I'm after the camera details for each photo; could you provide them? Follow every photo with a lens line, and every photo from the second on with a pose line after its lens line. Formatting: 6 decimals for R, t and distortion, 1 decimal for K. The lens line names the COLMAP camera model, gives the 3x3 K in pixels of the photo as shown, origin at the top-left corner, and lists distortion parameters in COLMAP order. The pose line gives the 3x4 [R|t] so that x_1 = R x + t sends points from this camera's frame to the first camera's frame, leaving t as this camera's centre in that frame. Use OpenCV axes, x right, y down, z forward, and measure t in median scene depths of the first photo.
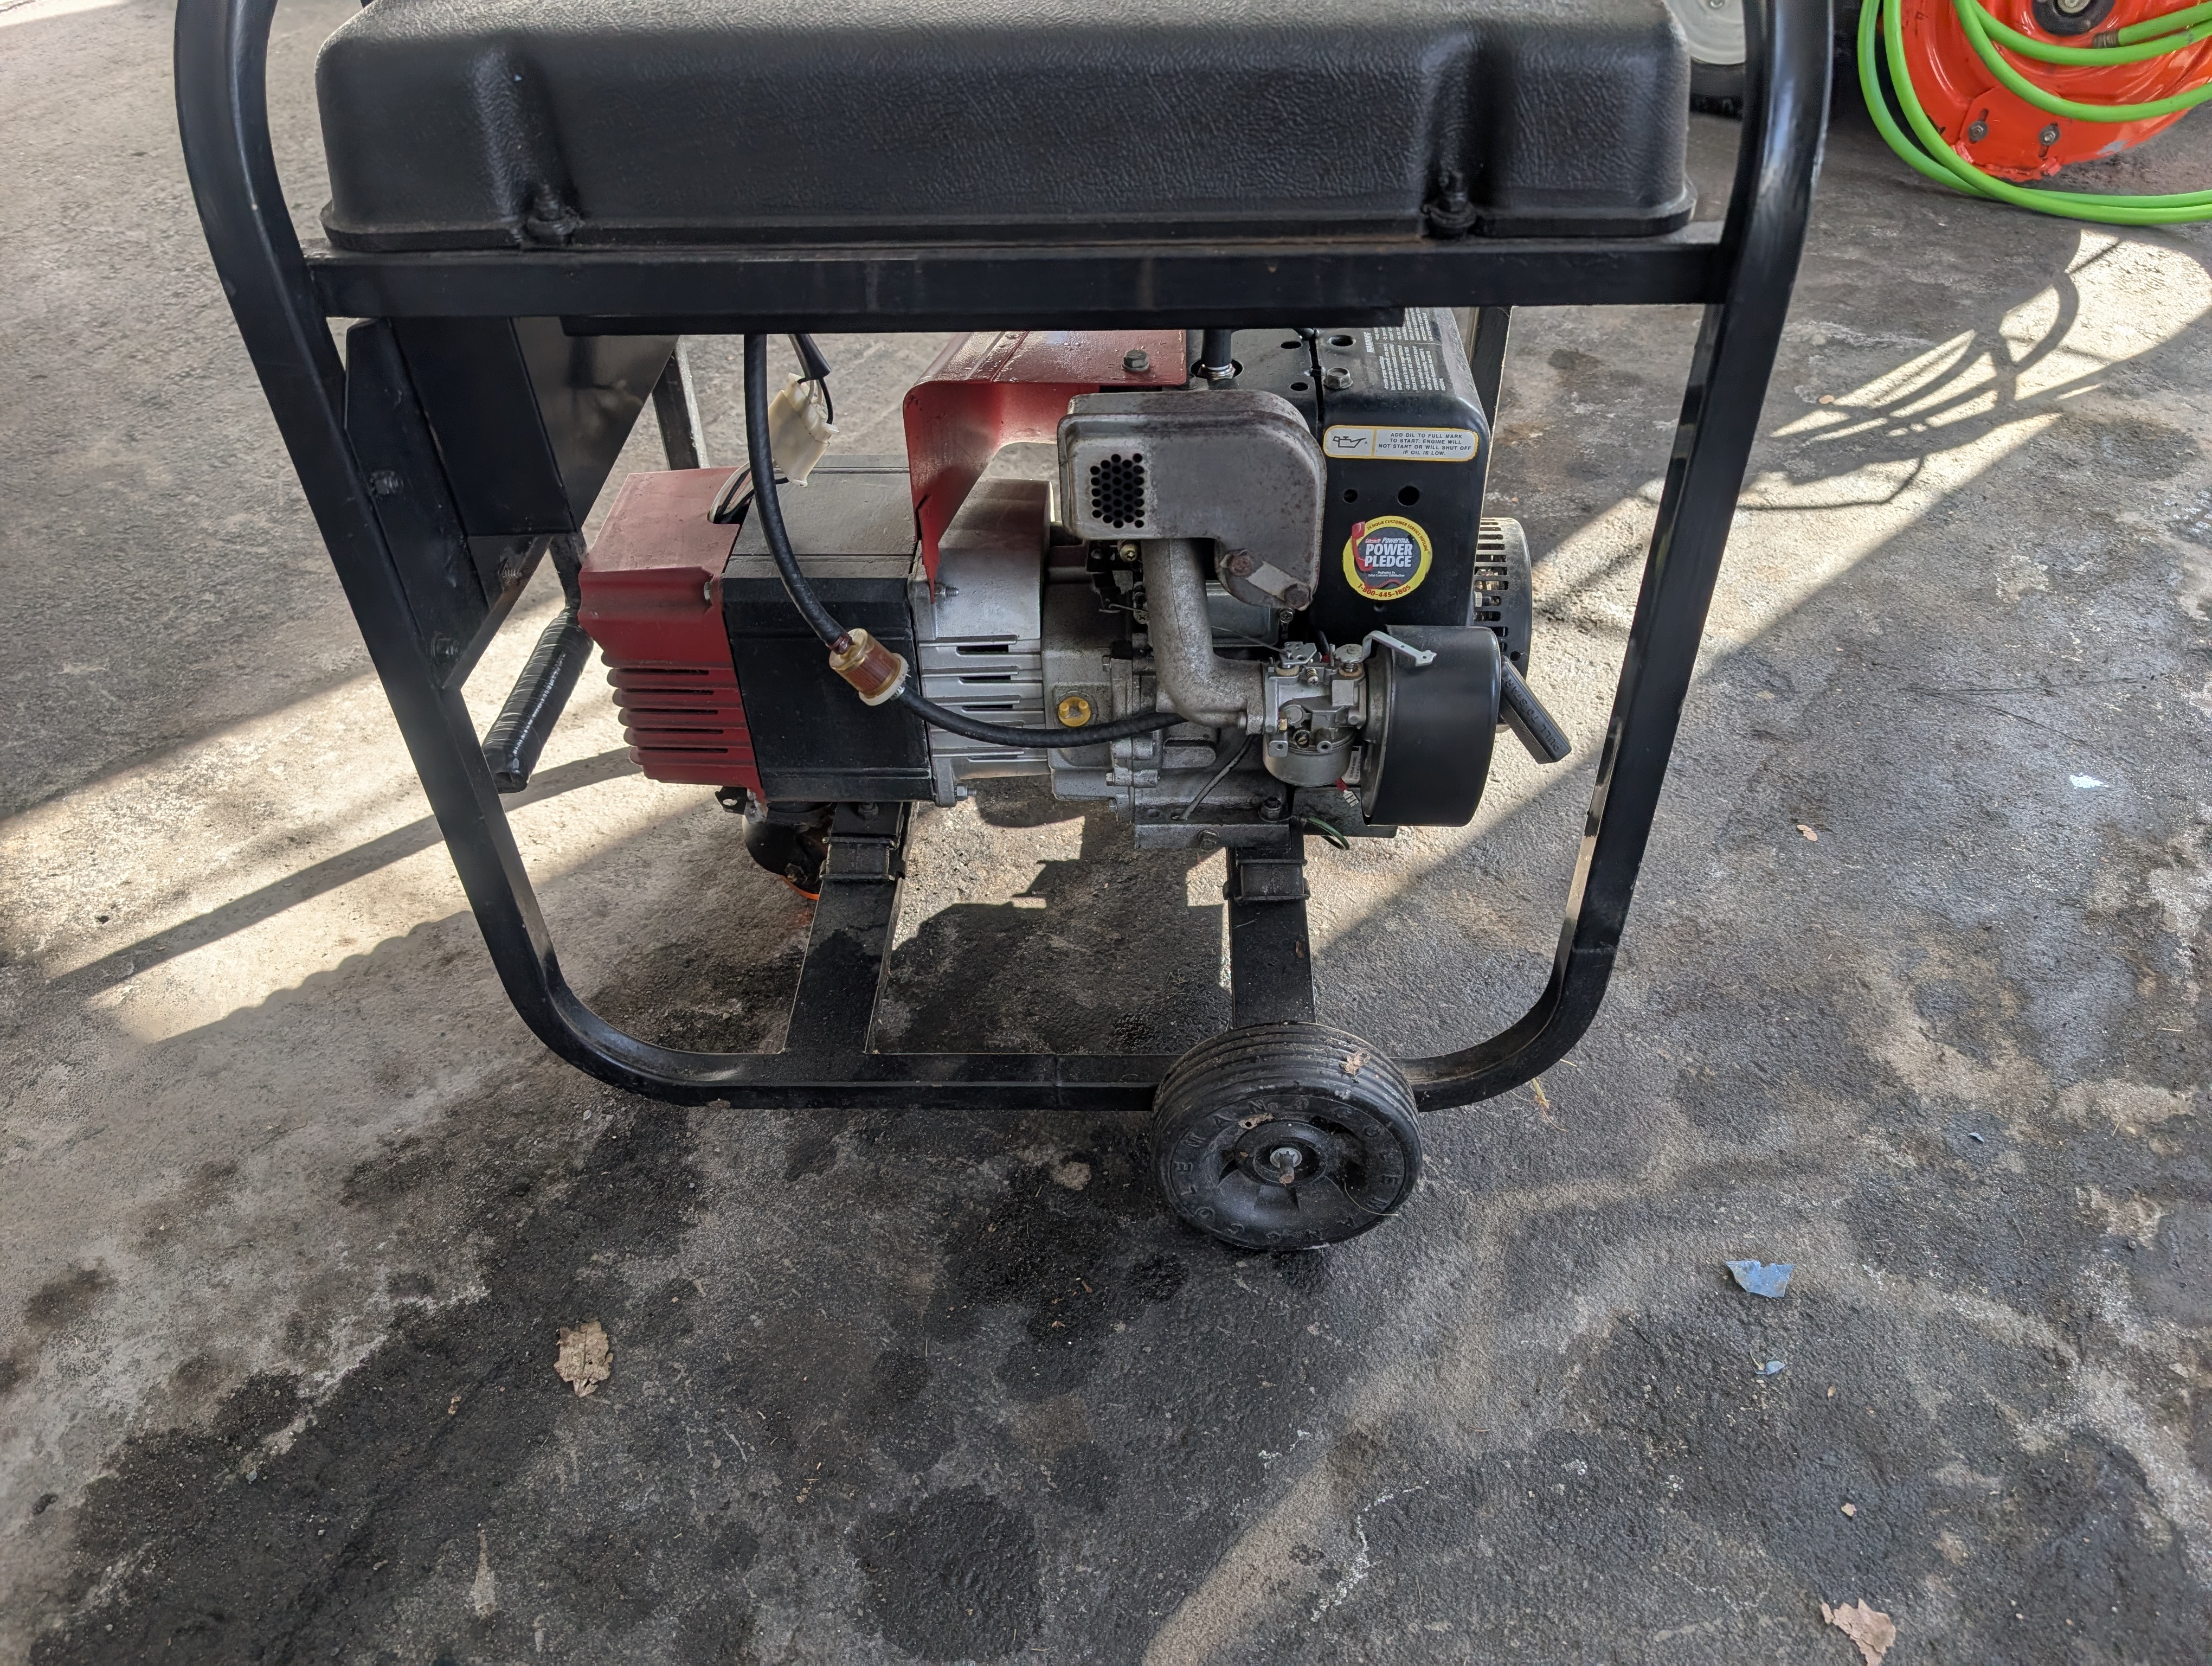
lens RADIAL K [[1586.3, 0, 1074.4], [0, 1586.3, 833.2], [0, 0, 1]] dist [0.007697, -0.006563]
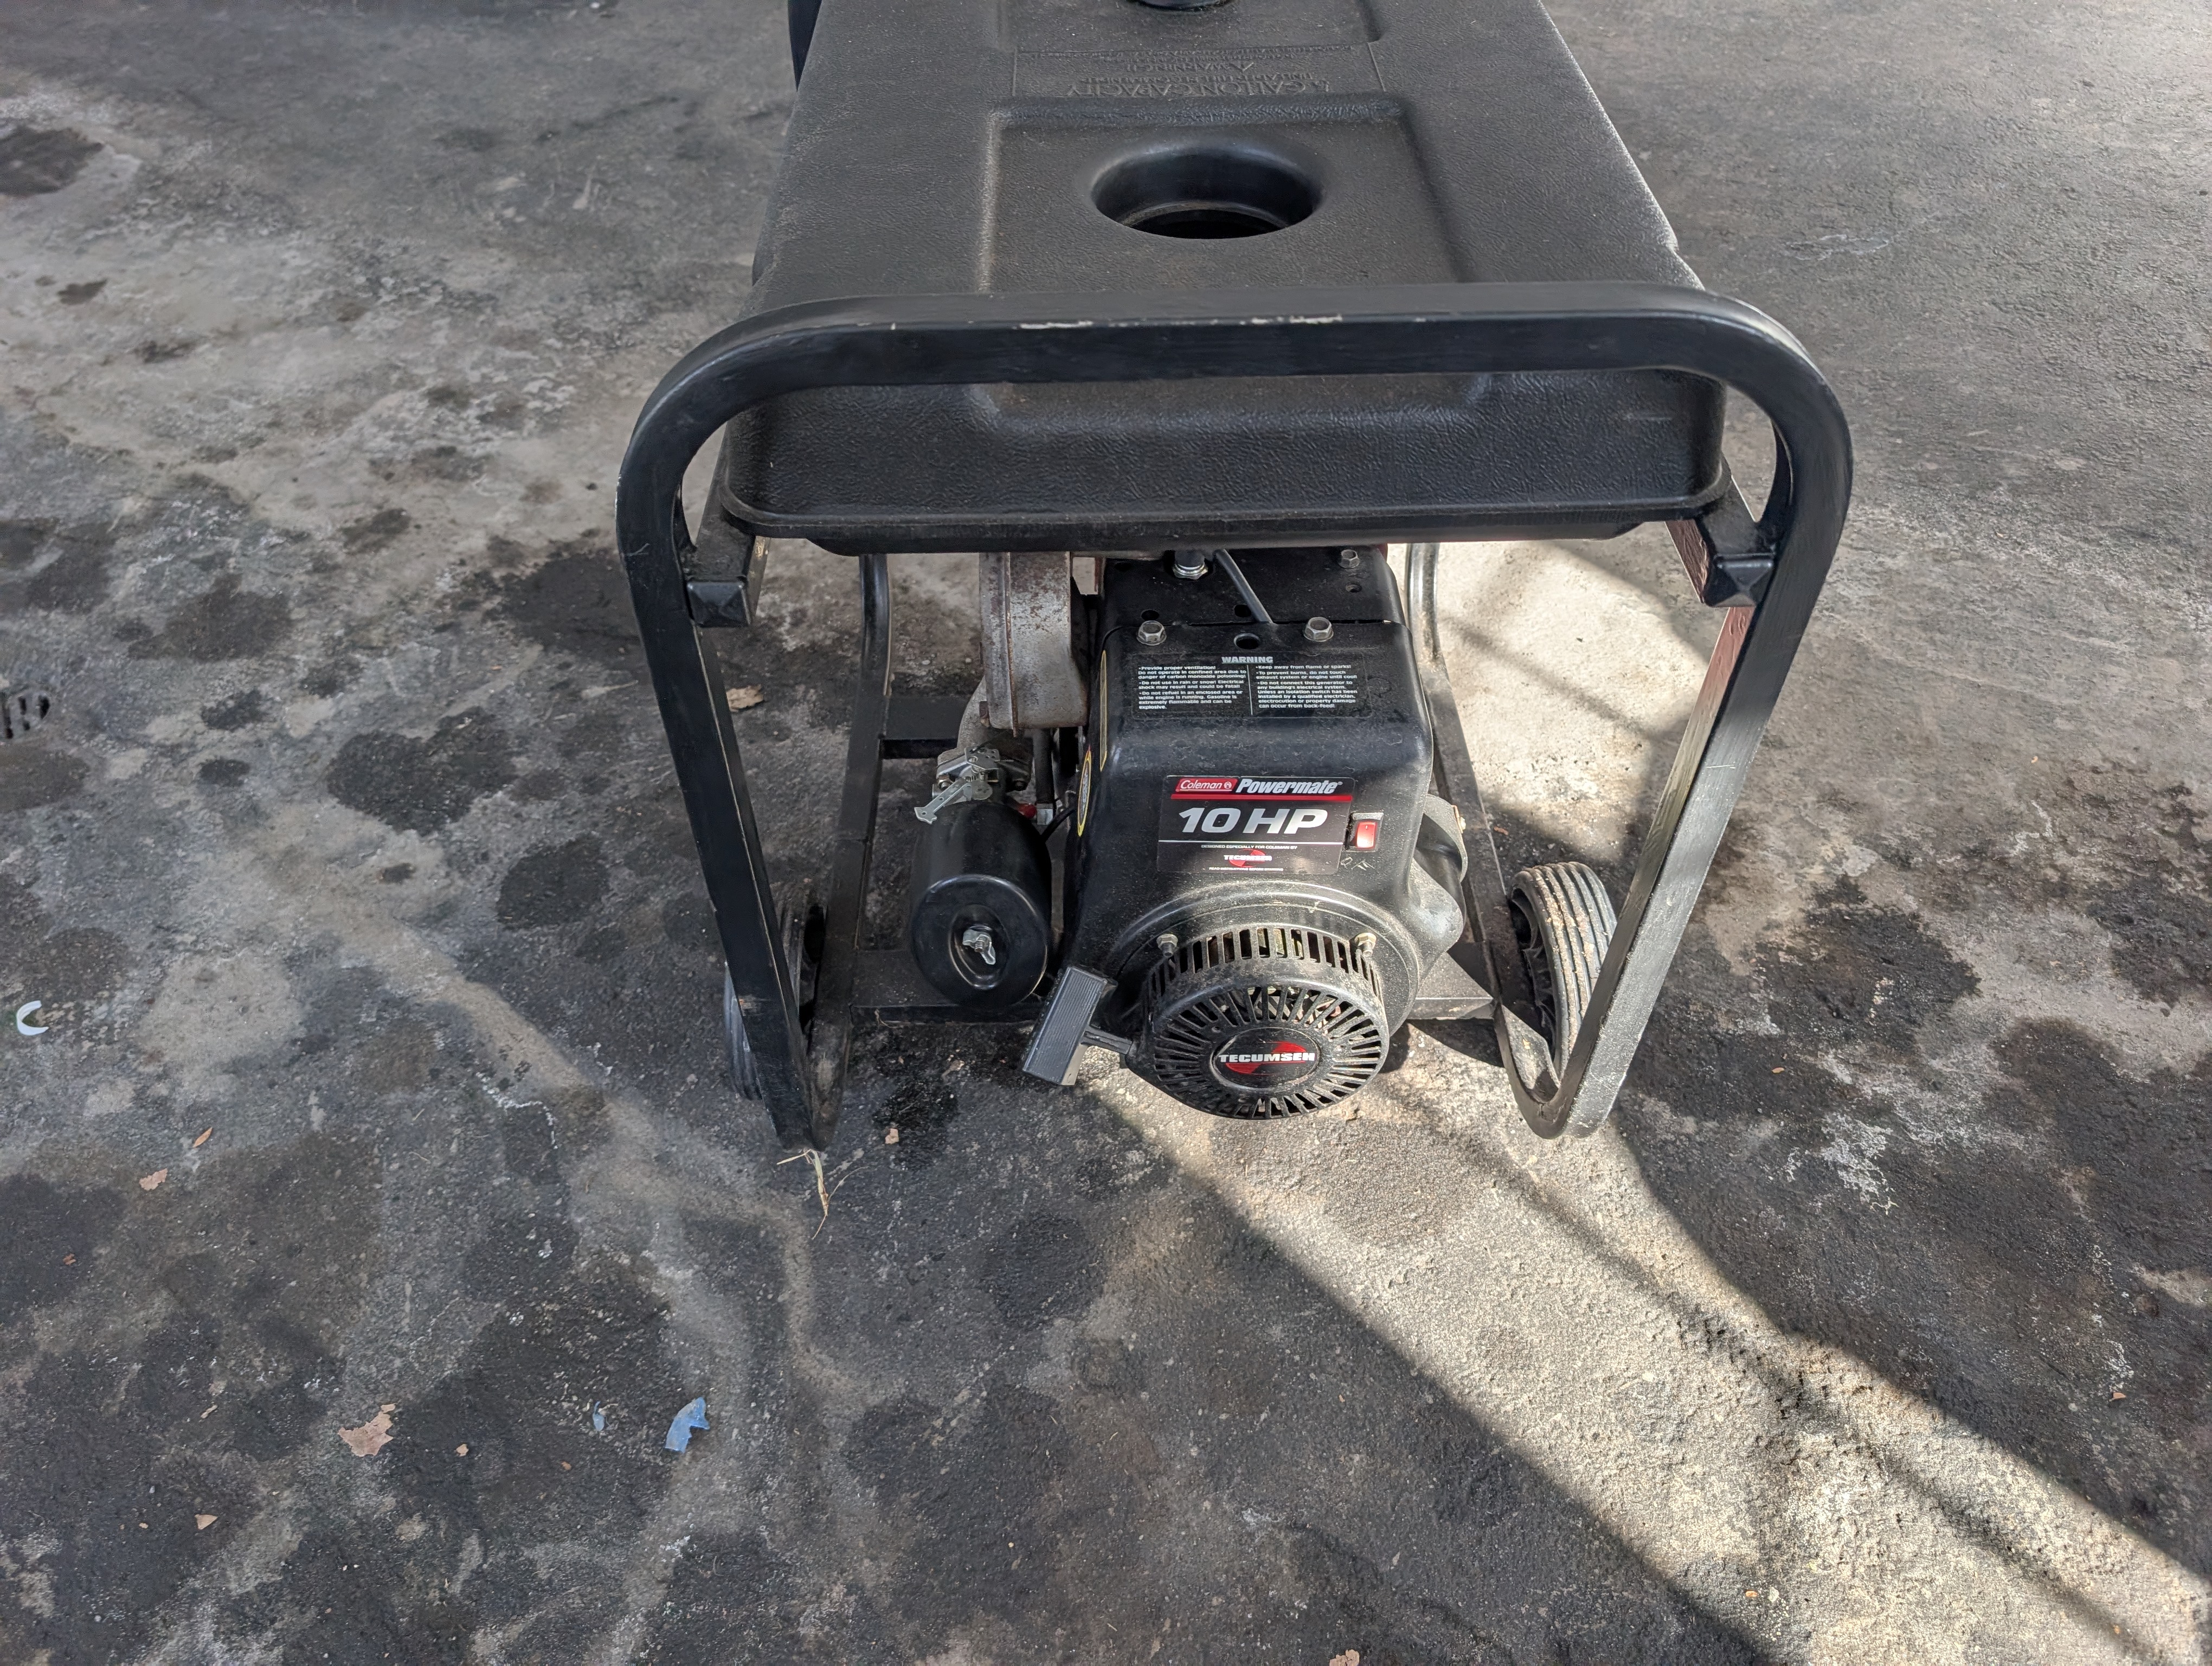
lens RADIAL K [[1582.7, 0, 1095.1], [0, 1582.7, 845.4], [0, 0, 1]] dist [0.011453, -0.008467]
pose [[0.055272, 0.743319, -0.666650, 0.869284], [-0.656368, 0.530183, 0.536737, -0.673791], [0.752413, 0.407901, 0.517195, 0.509797]]
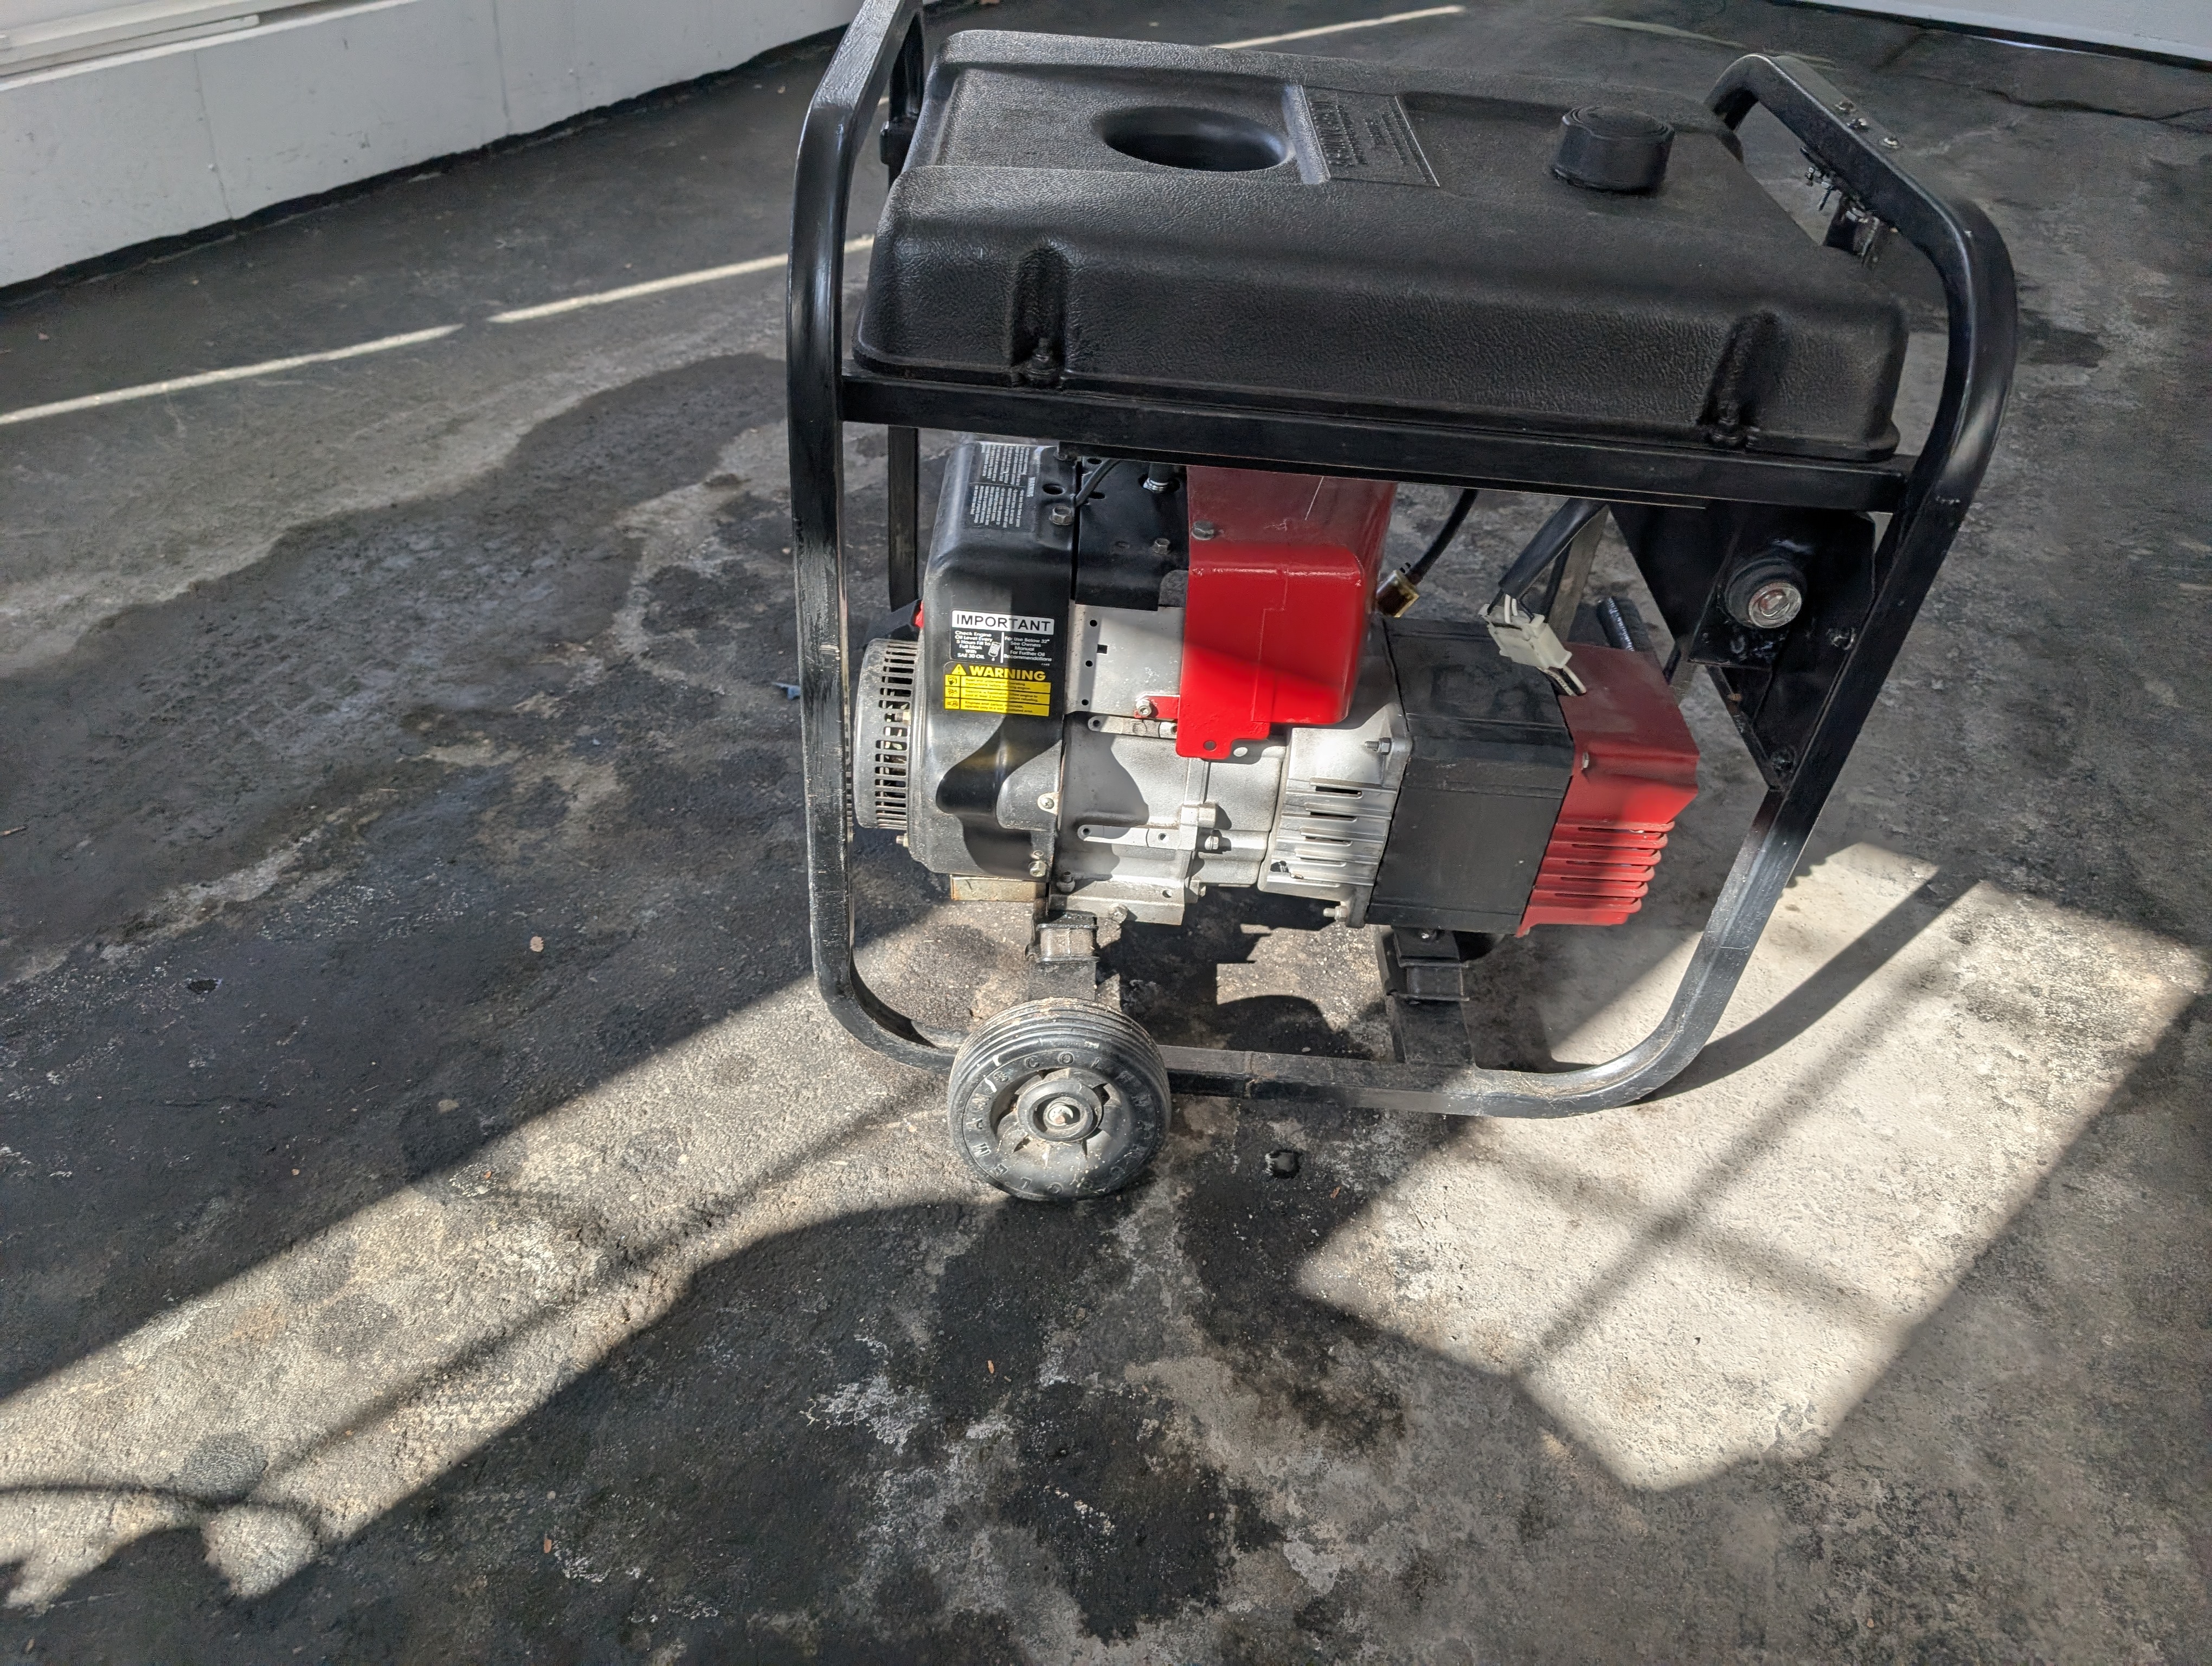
lens RADIAL K [[1582.7, 0, 1095.1], [0, 1582.7, 845.4], [0, 0, 1]] dist [0.011453, -0.008467]
pose [[-0.997854, -0.021602, -0.061819, 0.207191], [-0.064206, 0.137110, 0.988473, -1.416952], [-0.012877, 0.990320, -0.138203, 1.414532]]
